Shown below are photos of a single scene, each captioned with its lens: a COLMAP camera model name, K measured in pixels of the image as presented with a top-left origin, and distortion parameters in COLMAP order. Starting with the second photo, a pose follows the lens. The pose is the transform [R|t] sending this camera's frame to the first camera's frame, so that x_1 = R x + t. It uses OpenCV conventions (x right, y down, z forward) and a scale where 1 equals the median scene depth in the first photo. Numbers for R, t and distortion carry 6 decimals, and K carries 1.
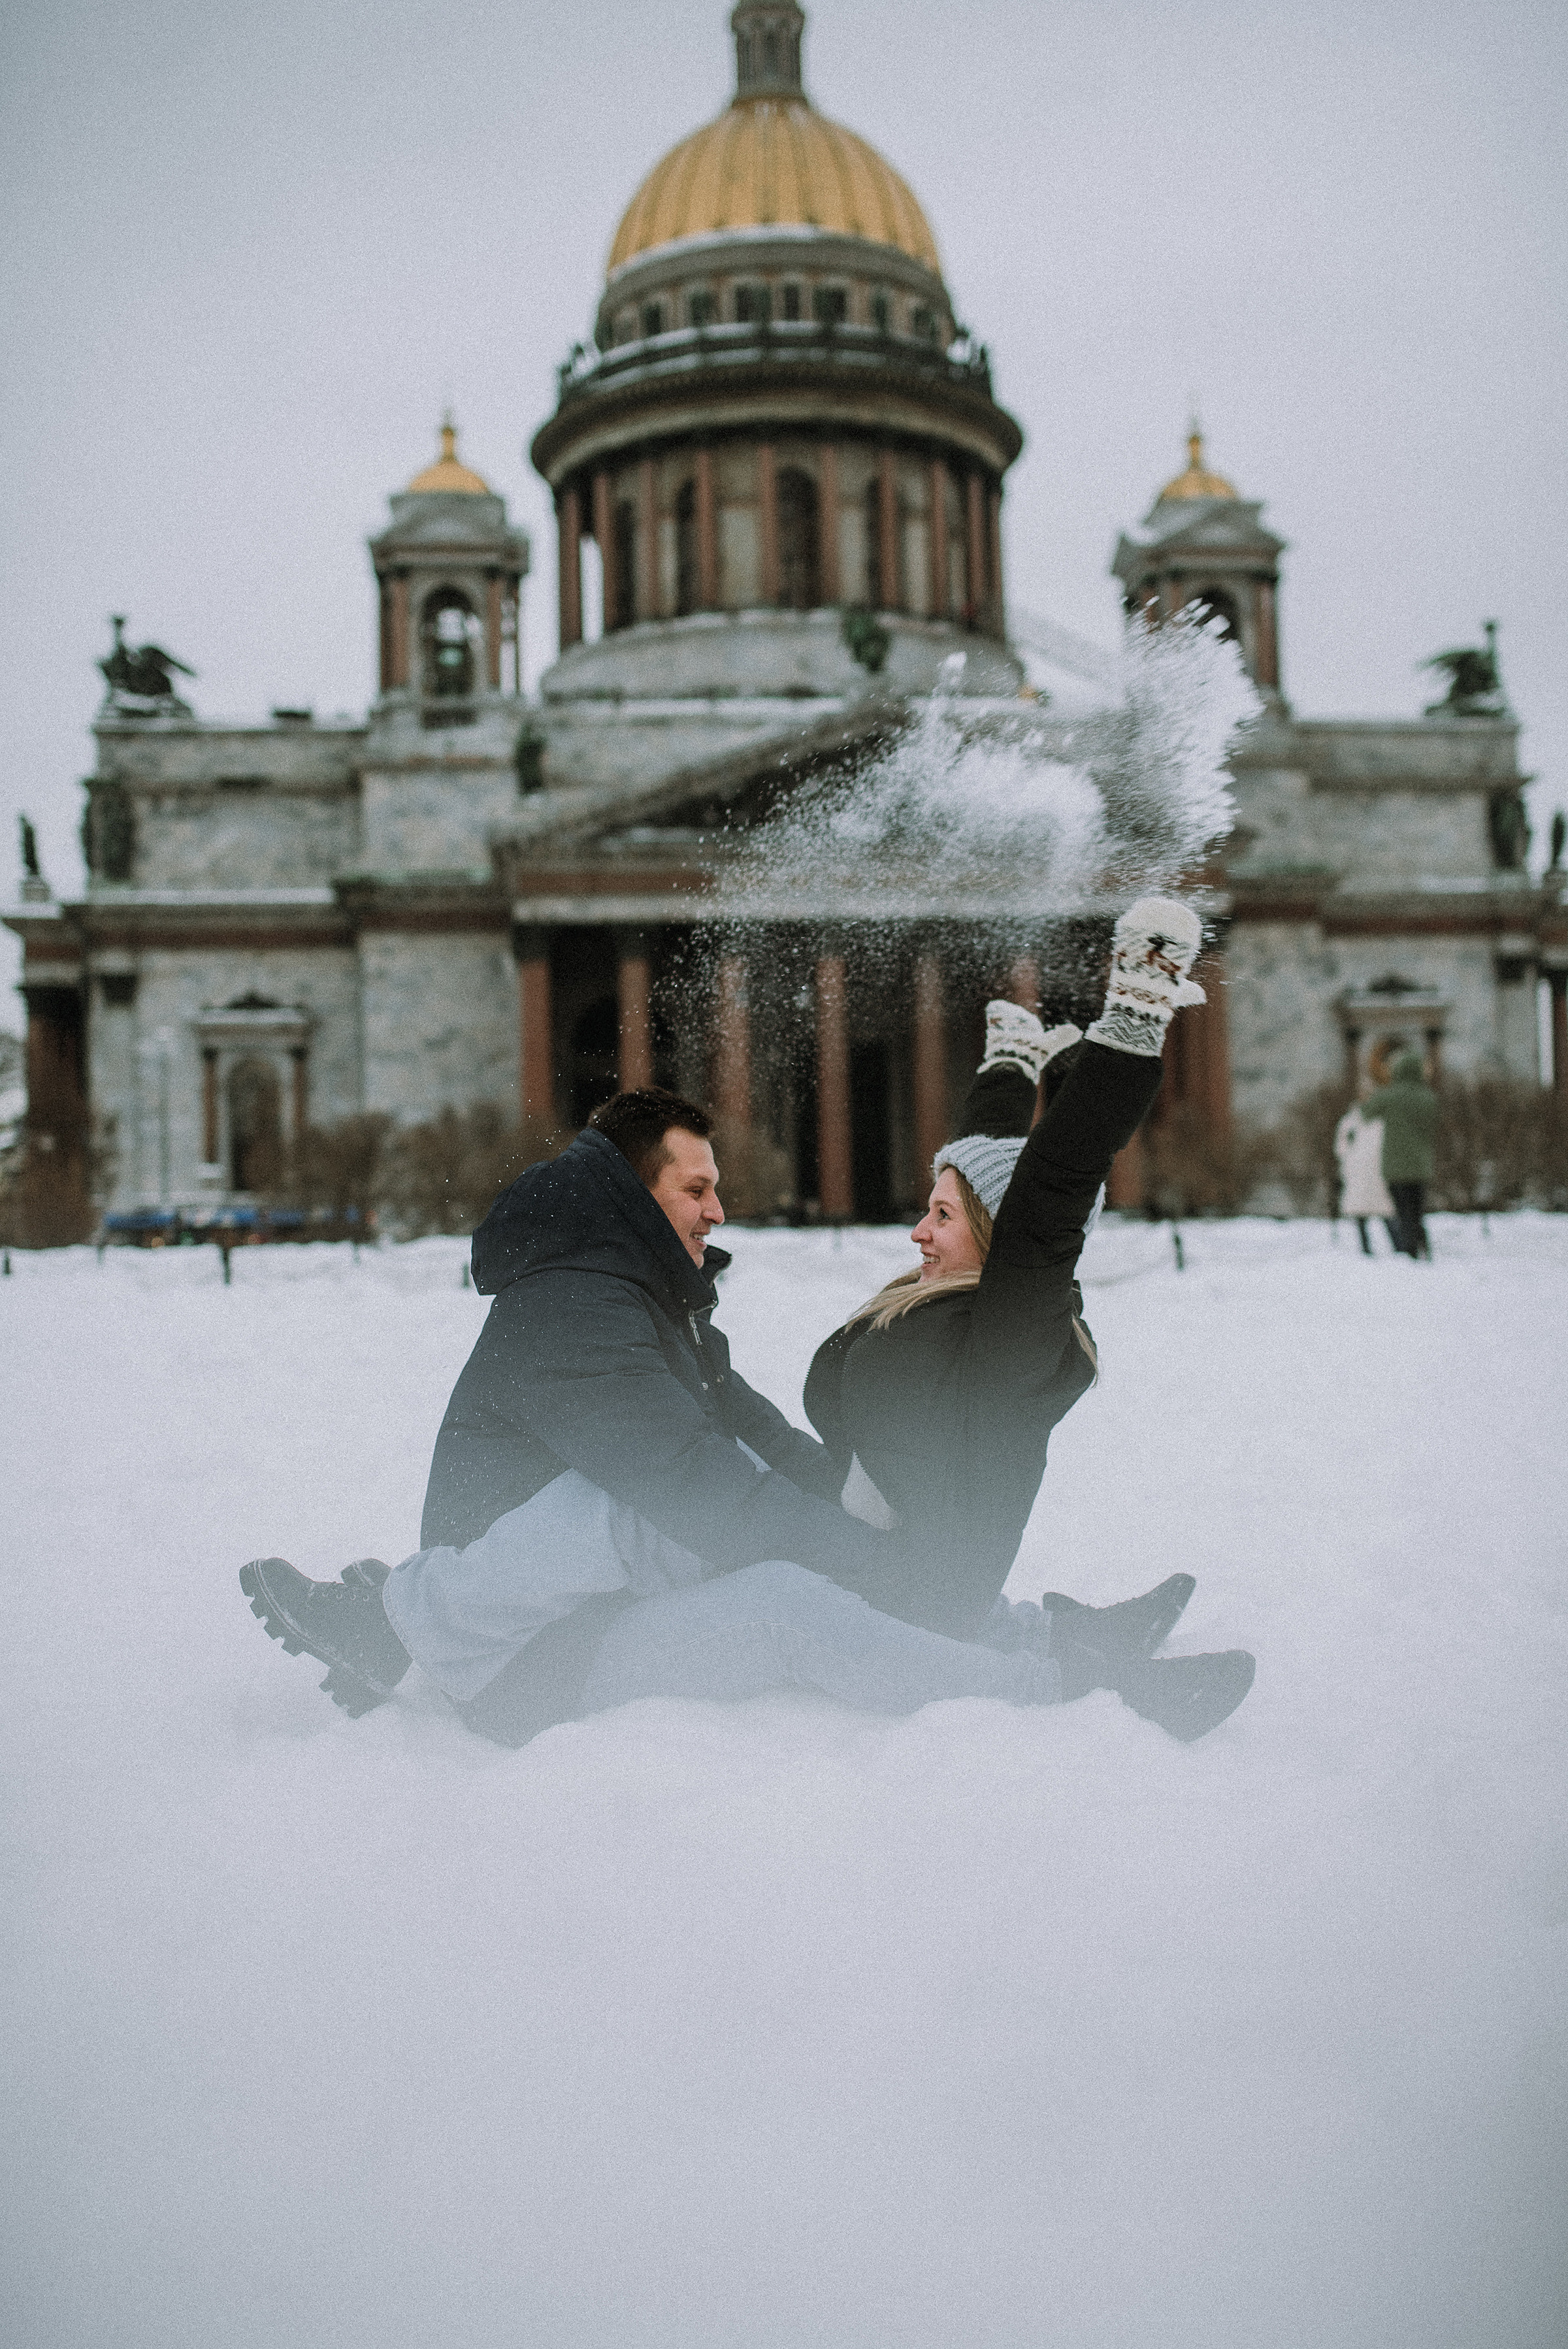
lens RADIAL K [[2454.4, 0, 764.3], [0, 2454.4, 1197.2], [0, 0, 1]] dist [-0.029889, 0.000000]
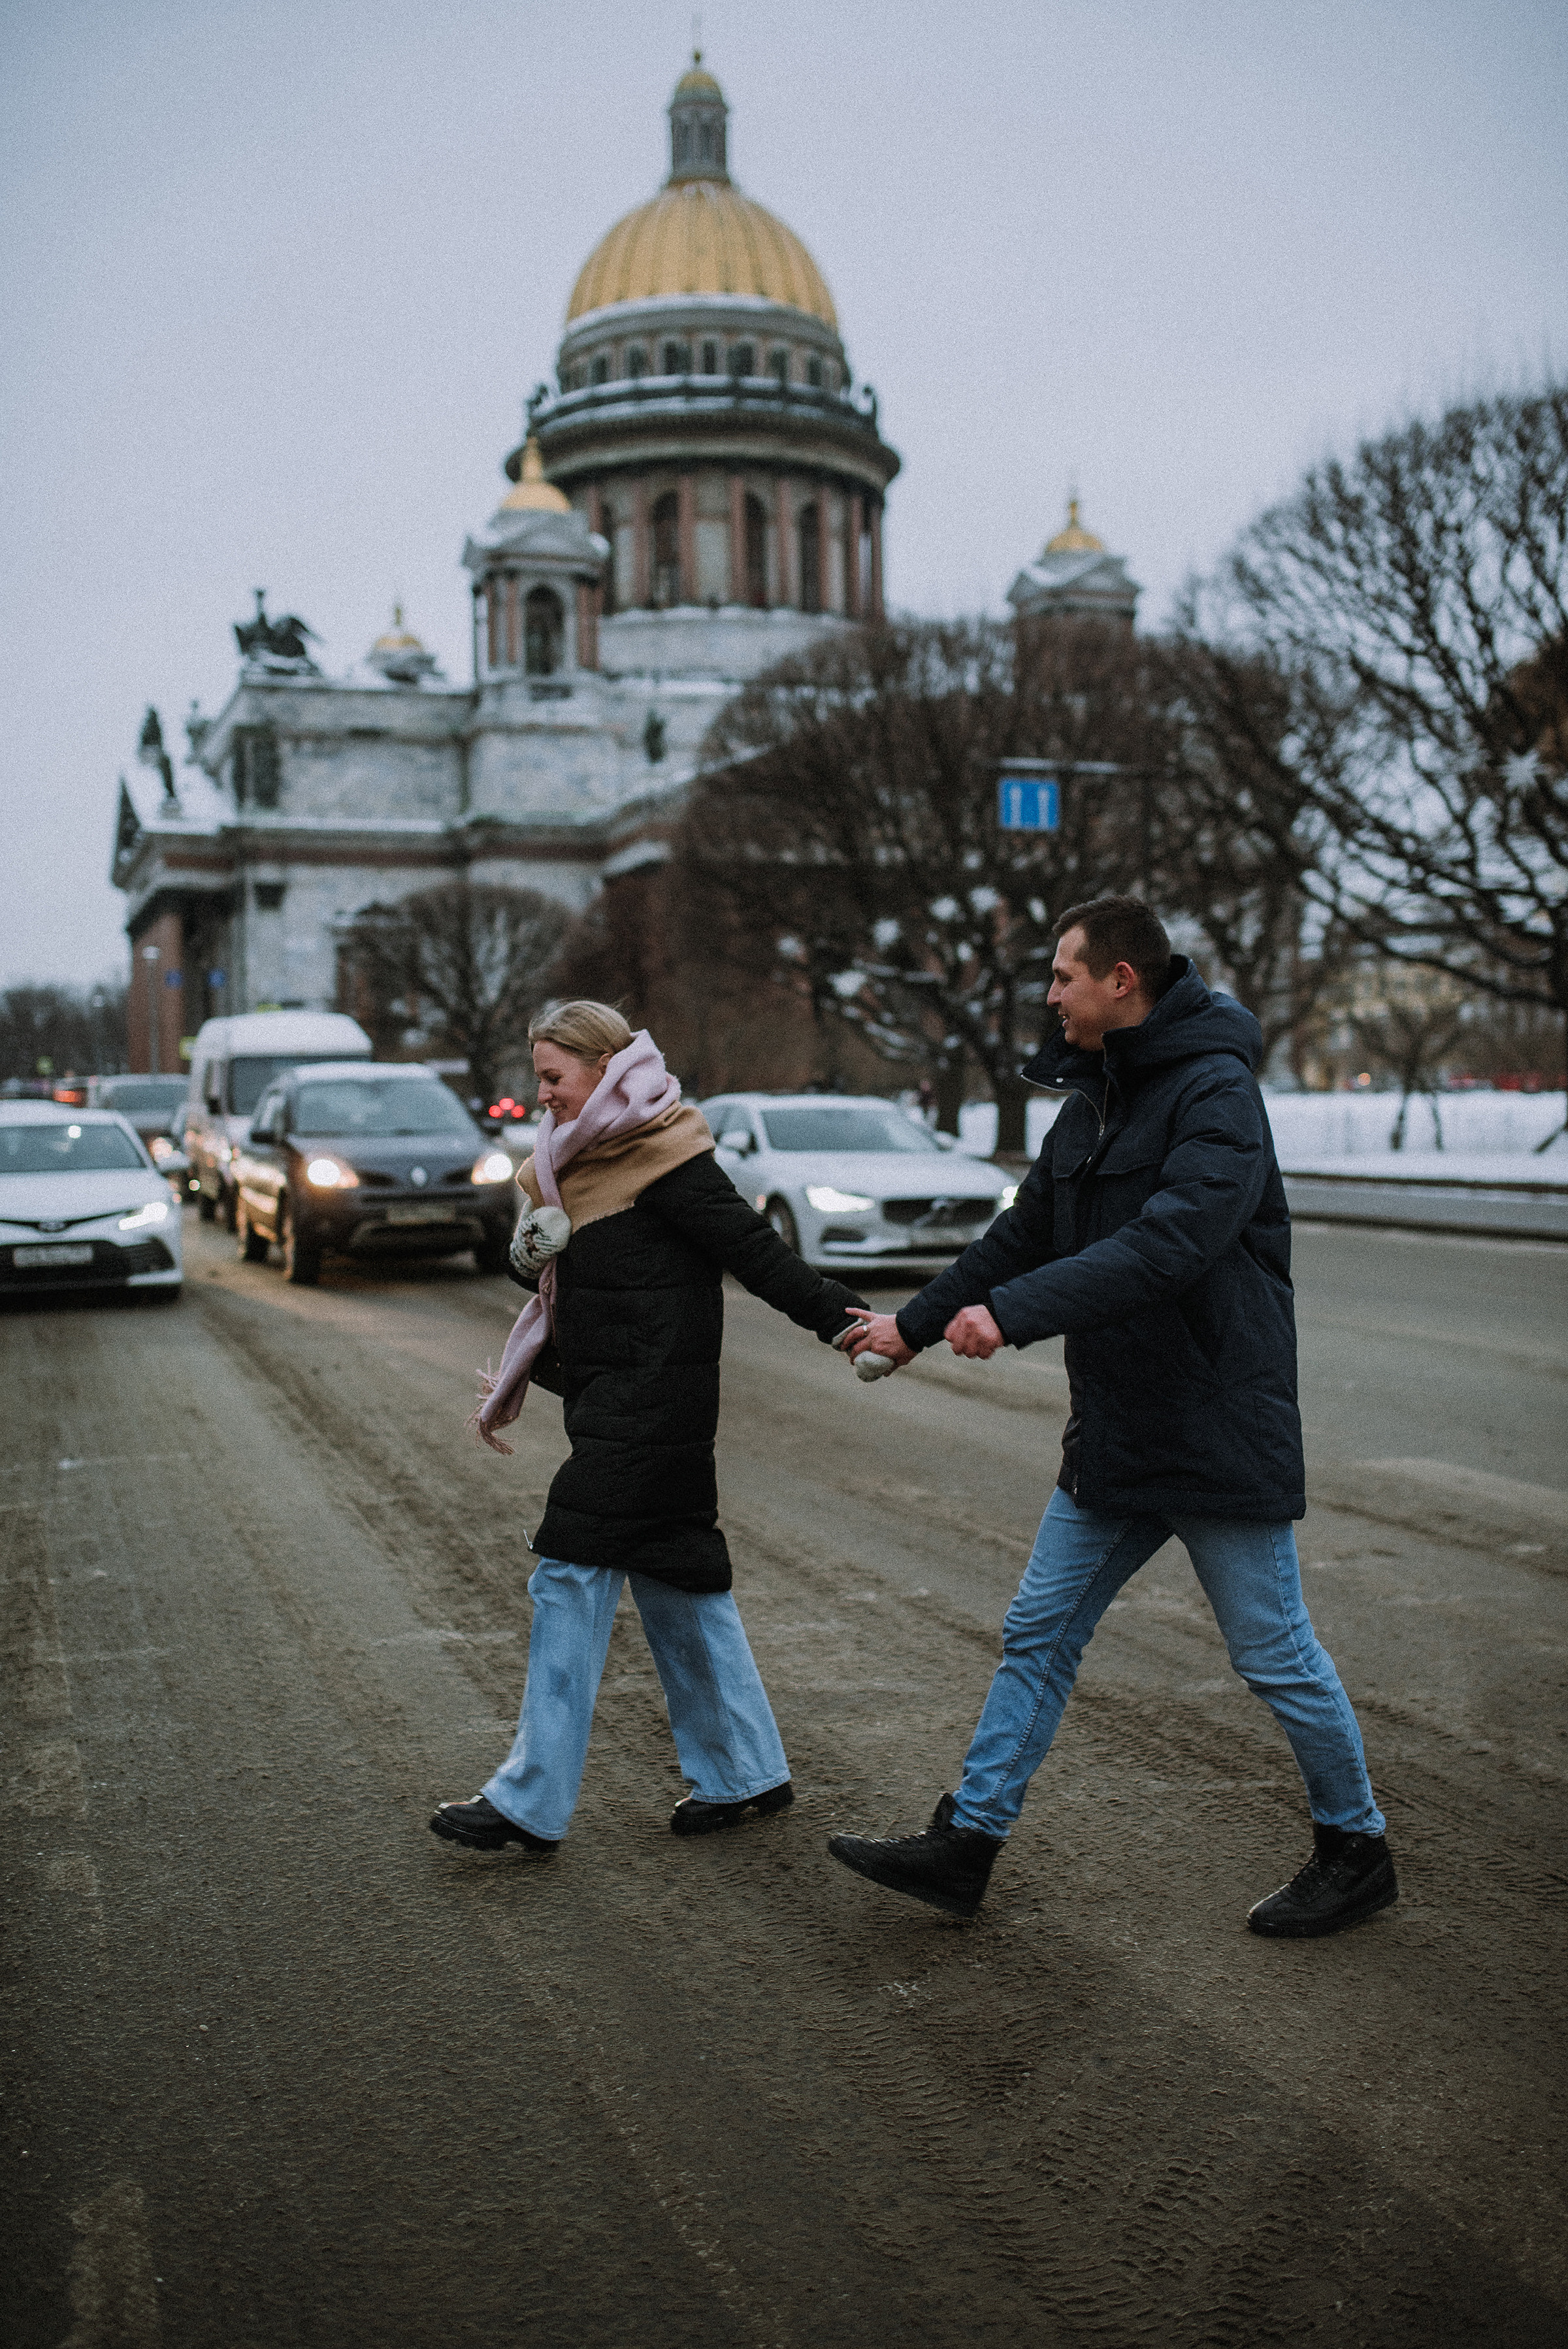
lens RADIAL K [[2454.4, 0, 823.8], [0, 2454.4, 1188.4], [0, 0, 1]] dist [-0.029889, 0.000000]
pose [[0.961312, -0.002908, 0.275446, -0.330549], [-0.011219, 0.998701, 0.049700, -0.001985], [-0.275233, -0.050868, 0.960031, -0.269076]]
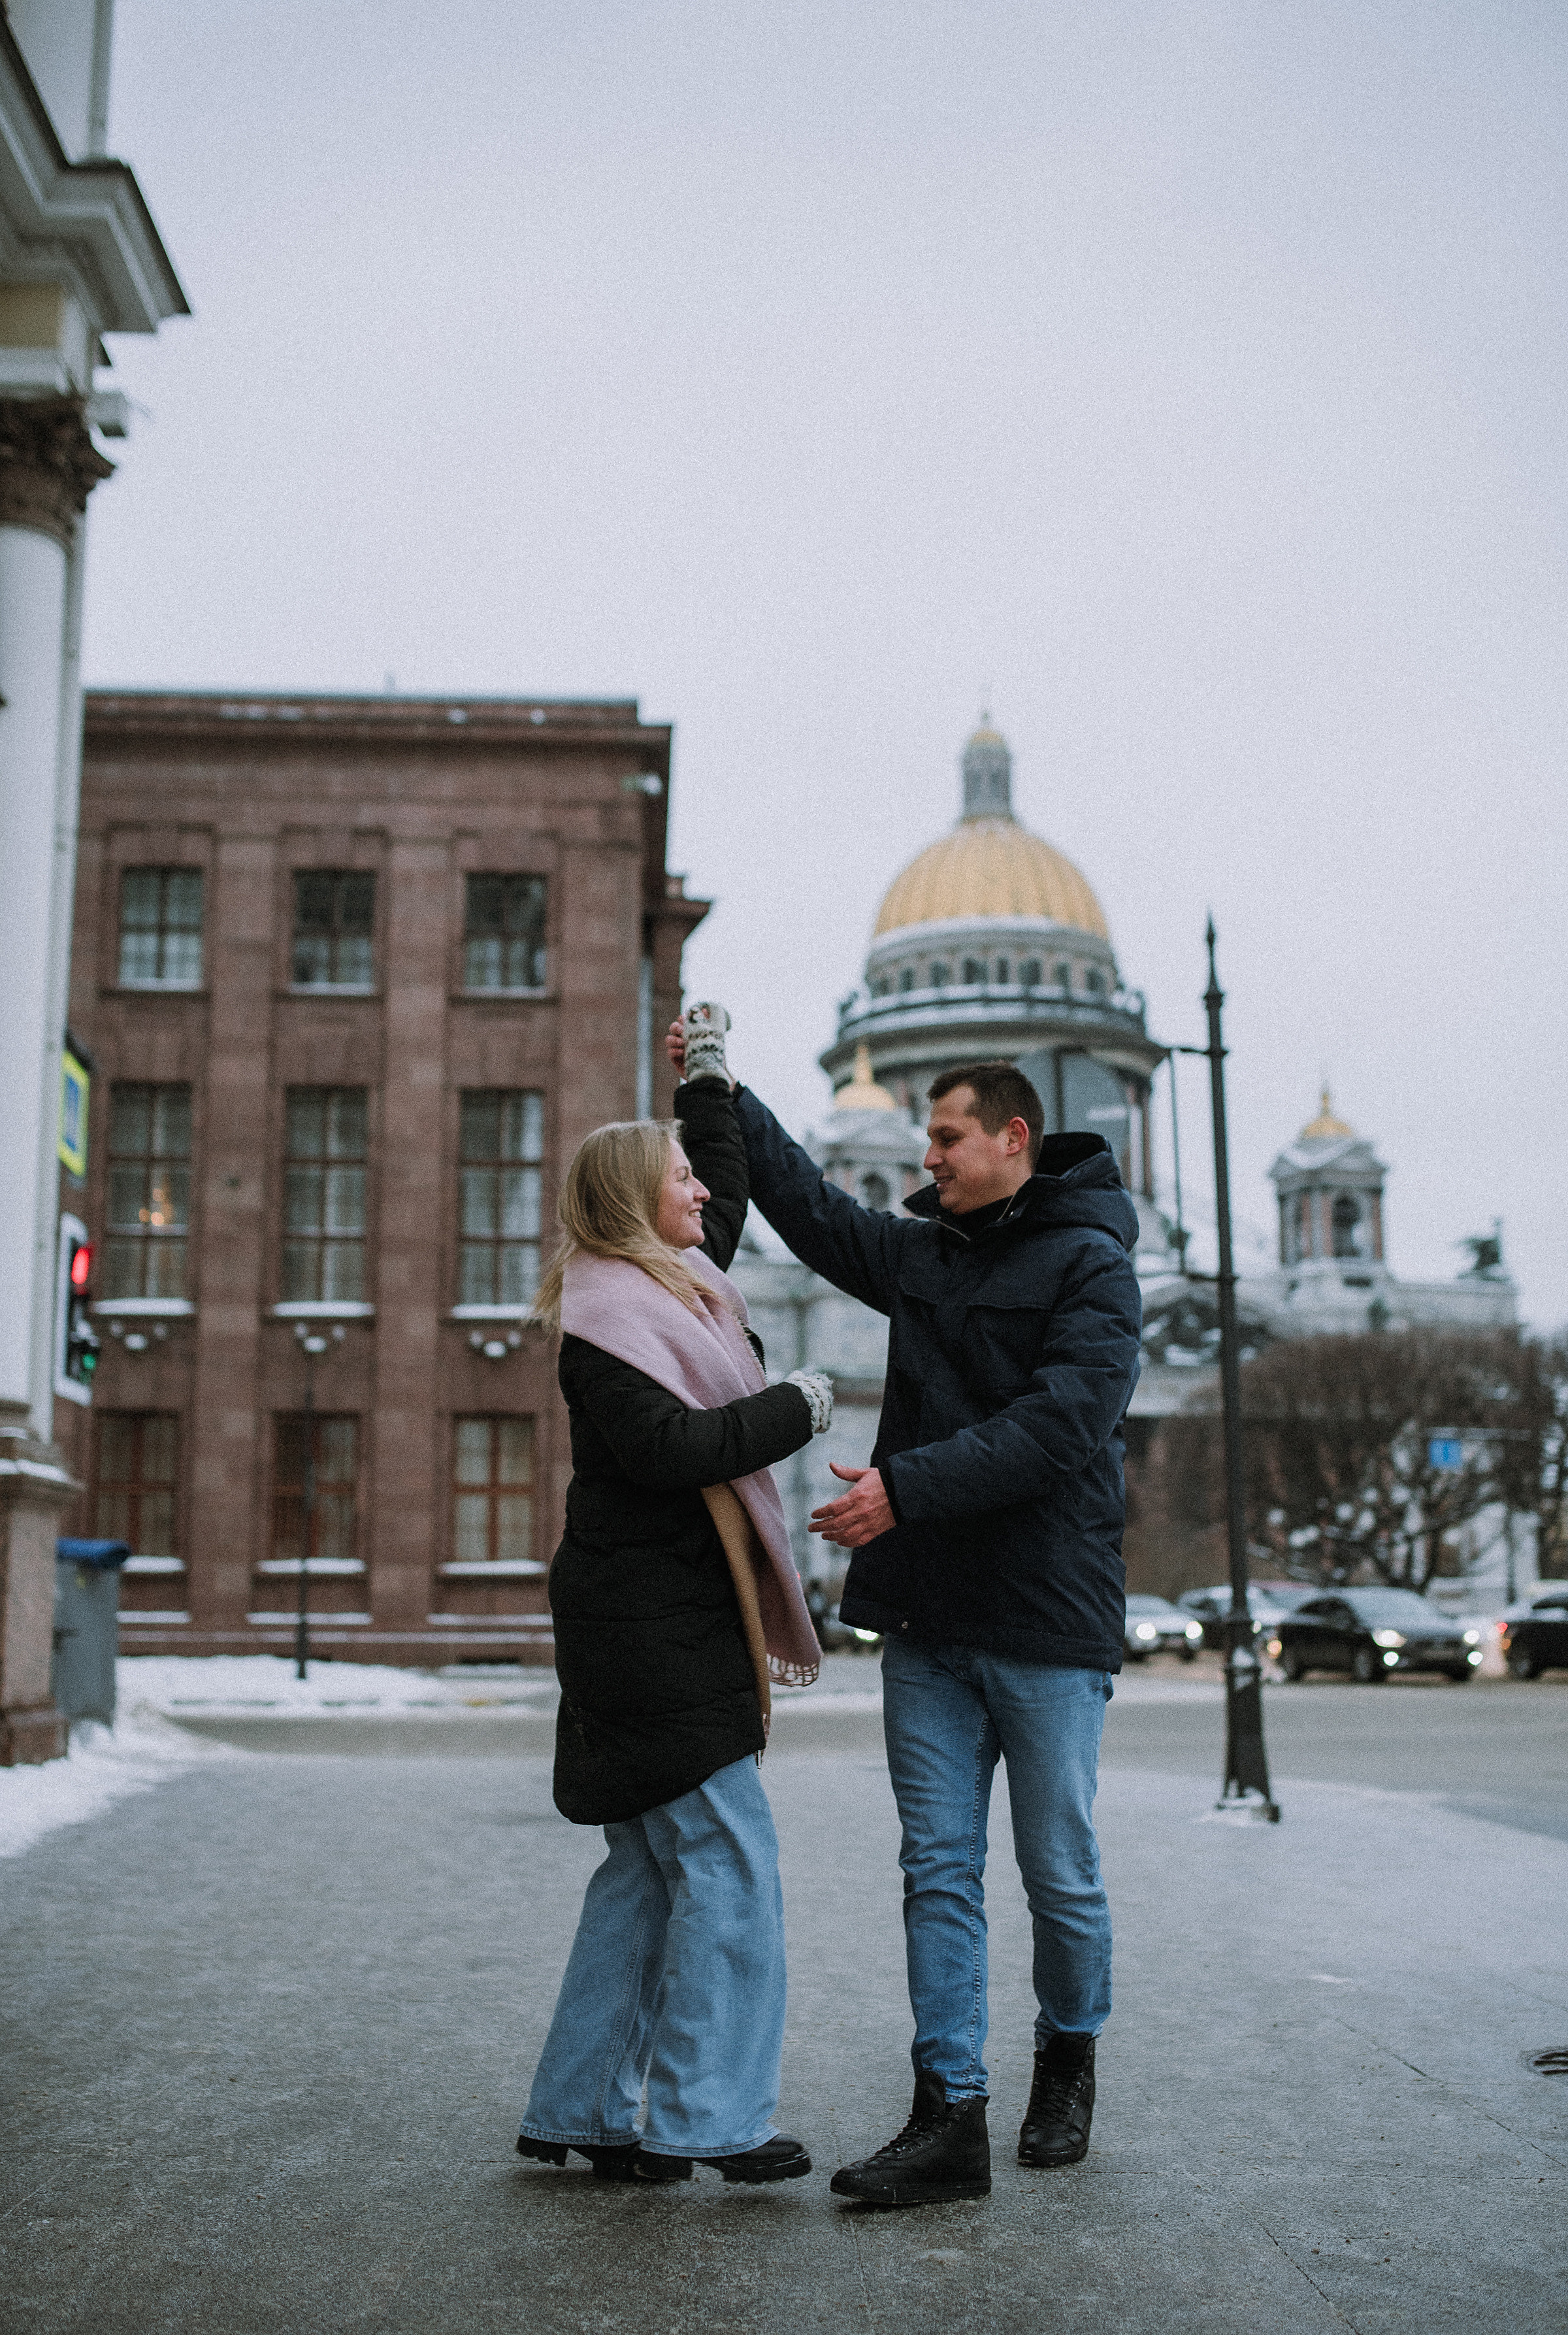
lens RADIAL K [[2606.3, 0, 829.7], [0, 2606.3, 1192.3], [0, 0, 1]] dist [-0.018798, 0.000000]
pose [[0.975639, 0.052793, 0.212935, -0.475217], [-0.020776, 0.988485, -0.149883, -0.001478], [-0.218396, 0.141808, 0.965502, -0.496318]]
